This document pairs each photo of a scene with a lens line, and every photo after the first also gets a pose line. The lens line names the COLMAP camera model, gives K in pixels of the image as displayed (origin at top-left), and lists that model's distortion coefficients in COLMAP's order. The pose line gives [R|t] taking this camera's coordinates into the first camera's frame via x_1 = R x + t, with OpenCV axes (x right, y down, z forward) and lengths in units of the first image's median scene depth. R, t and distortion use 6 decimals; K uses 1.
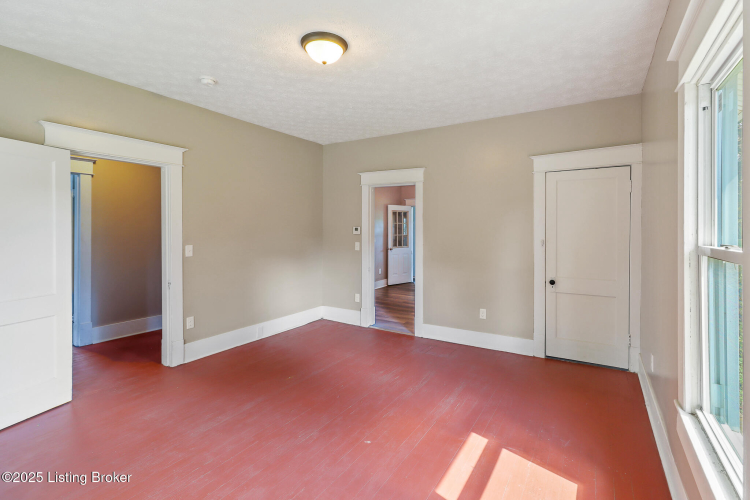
lens RADIAL K [[350.1, 0, 374.8], [0, 350.1, 235.8], [0, 0, 1]] dist [0.000039, -0.000035]
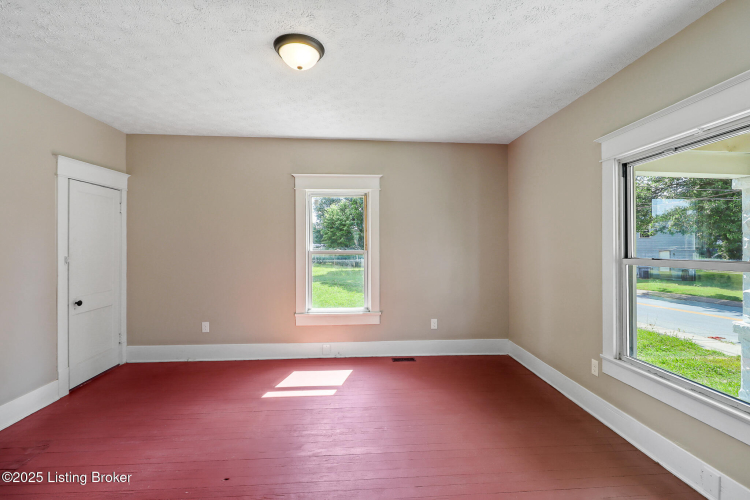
lens RADIAL K [[334.3, 0, 377.1], [0, 334.3, 242.1], [0, 0, 1]] dist [-0.000546, -0.000126]
pose [[-0.603502, 0.004318, 0.797350, -0.633371], [0.007568, 0.999971, 0.000313, -0.017638], [-0.797326, 0.006223, -0.603517, 0.892794]]
